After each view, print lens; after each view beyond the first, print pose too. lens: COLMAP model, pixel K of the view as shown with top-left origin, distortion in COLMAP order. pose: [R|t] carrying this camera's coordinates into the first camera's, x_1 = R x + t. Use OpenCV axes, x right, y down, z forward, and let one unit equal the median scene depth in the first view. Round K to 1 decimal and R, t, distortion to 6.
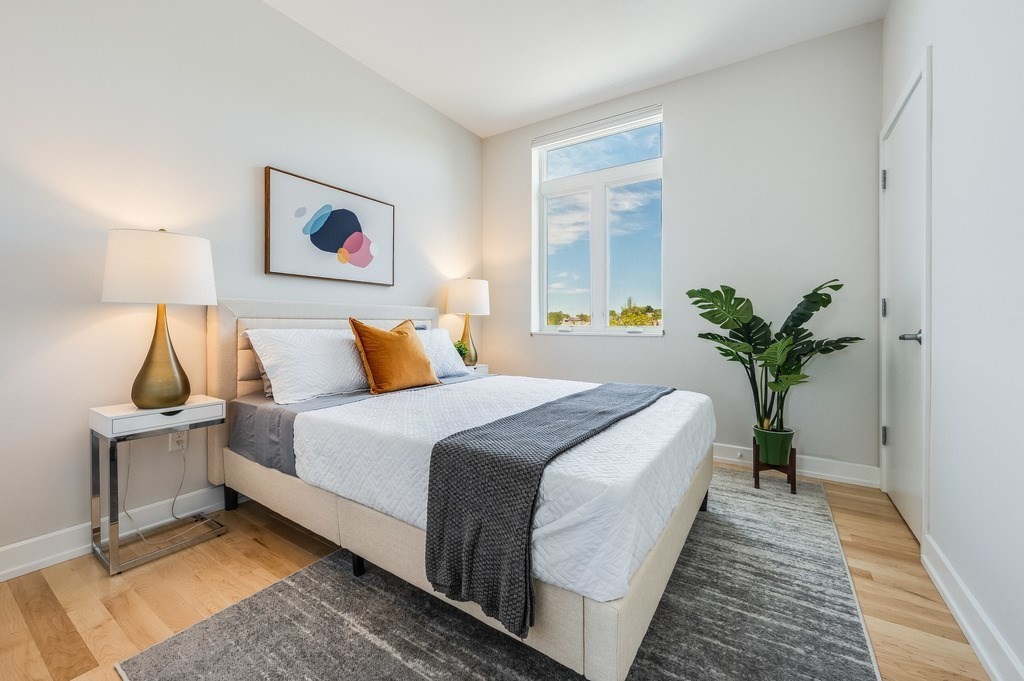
lens RADIAL K [[408.6, 0, 512.5], [0, 408.6, 335.4], [0, 0, 1]] dist [0.002199, -0.000736]
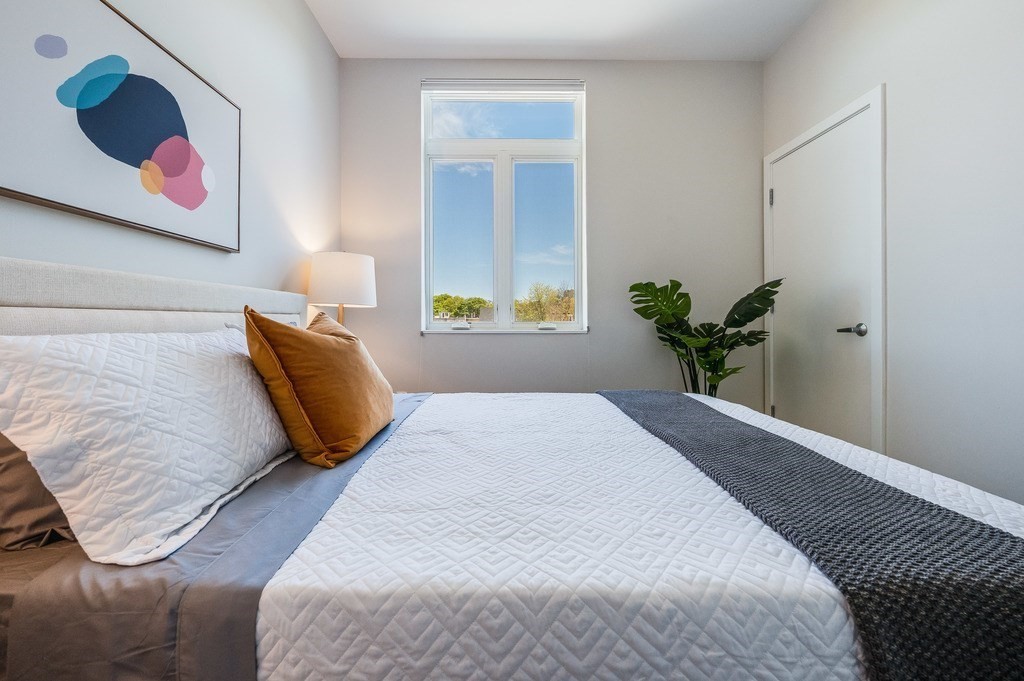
lens RADIAL K [[408.6, 0, 504.2], [0, 408.6, 326.5], [0, 0, 1]] dist [0.002199, -0.000736]
pose [[0.834798, -0.011242, 0.550442, -0.334711], [0.018501, 0.999800, -0.007640, -0.009983], [-0.550245, 0.016562, 0.834839, 0.377880]]
